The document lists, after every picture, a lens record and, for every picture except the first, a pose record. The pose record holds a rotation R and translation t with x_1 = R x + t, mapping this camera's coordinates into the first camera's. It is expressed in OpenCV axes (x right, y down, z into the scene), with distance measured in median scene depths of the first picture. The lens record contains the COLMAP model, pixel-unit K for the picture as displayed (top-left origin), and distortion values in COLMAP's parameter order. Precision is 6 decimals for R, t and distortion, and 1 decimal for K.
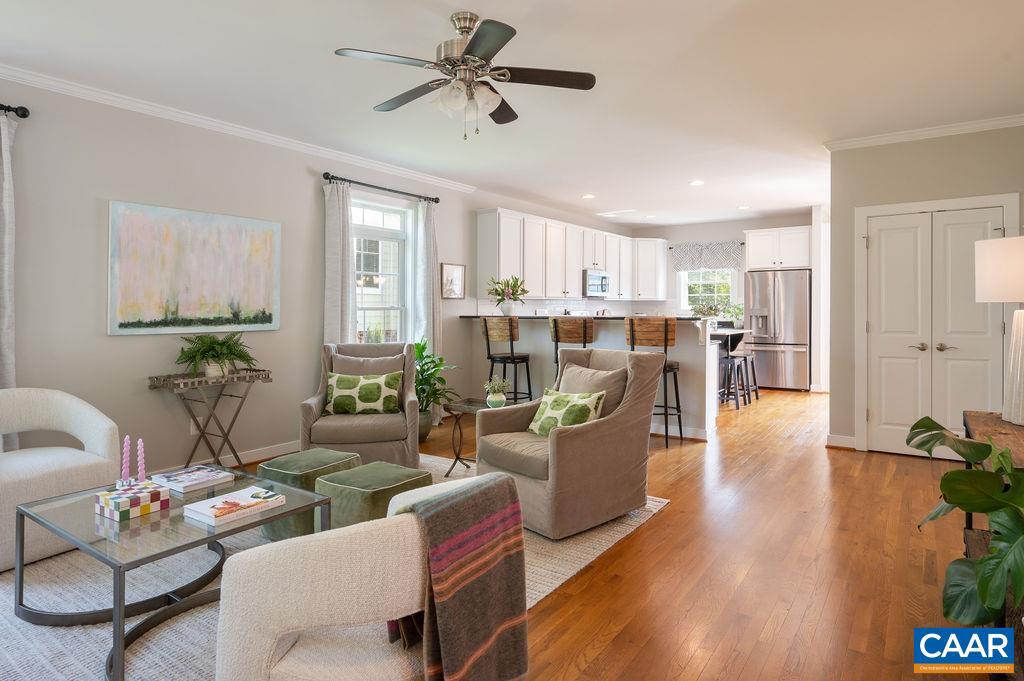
lens RADIAL K [[573.0, 0, 520.2], [0, 573.0, 309.5], [0, 0, 1]] dist [-0.019602, -0.000141]
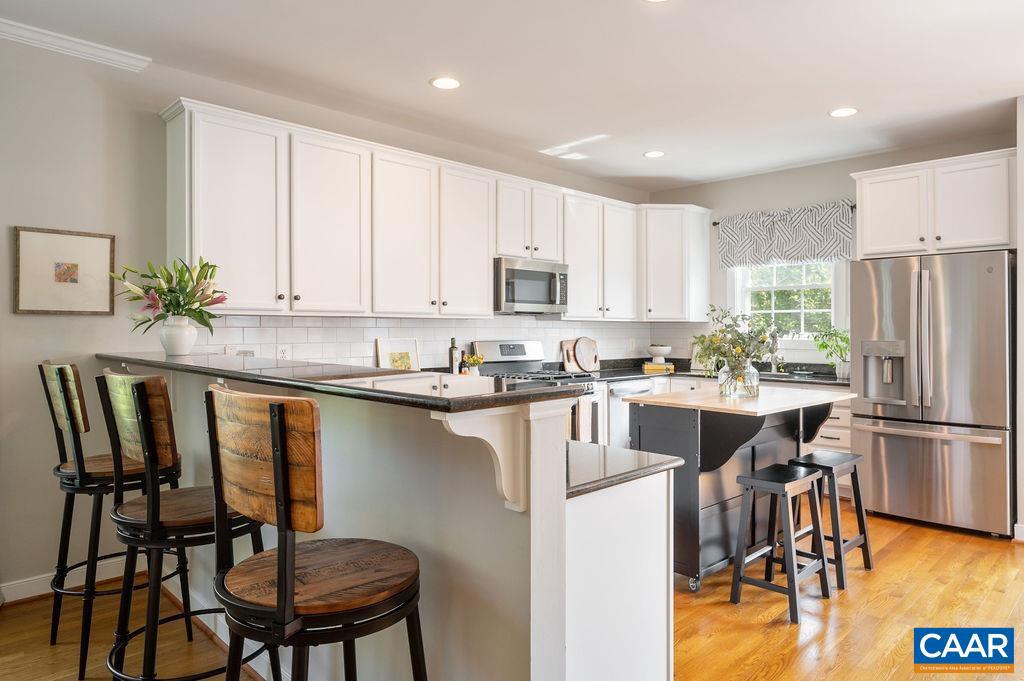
lens RADIAL K [[646.0, 0, 511.0], [0, 646.0, 316.8], [0, 0, 1]] dist [-0.009399, -0.006429]
pose [[0.982983, 0.003982, -0.183655, 0.222759], [-0.008056, 0.999738, -0.021443, -0.006844], [0.183521, 0.022558, 0.982757, 0.450502]]
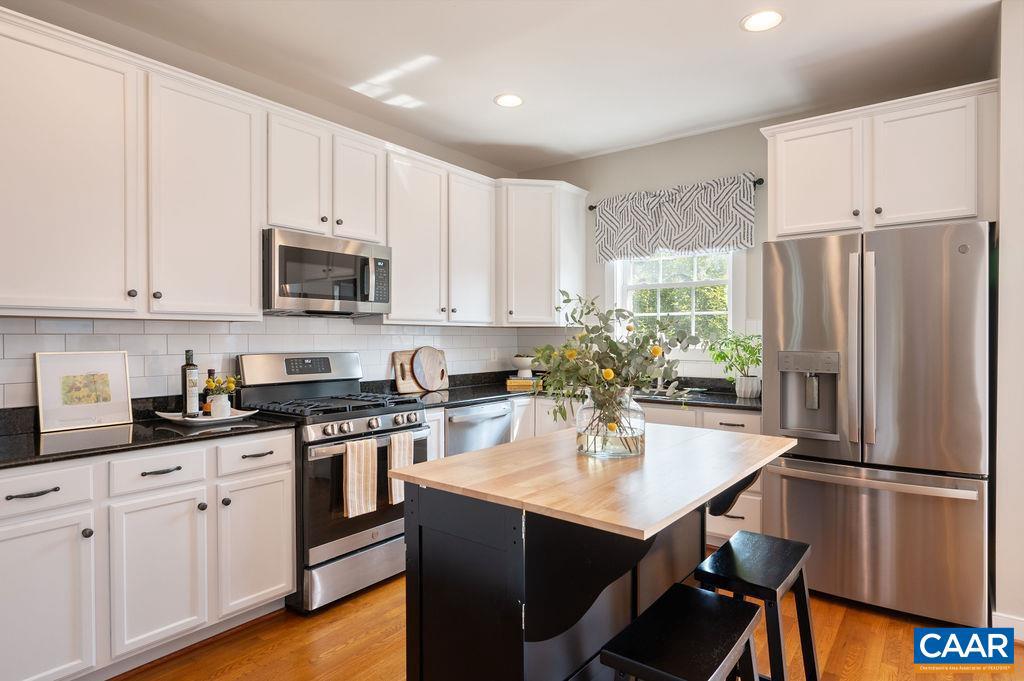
lens RADIAL K [[573.0, 0, 514.4], [0, 573.0, 339.7], [0, 0, 1]] dist [-0.019602, -0.000141]
pose [[0.999423, 0.004904, -0.033616, 0.261297], [-0.004824, 0.999985, 0.002457, -0.007619], [0.033628, -0.002294, 0.999432, 0.669976]]
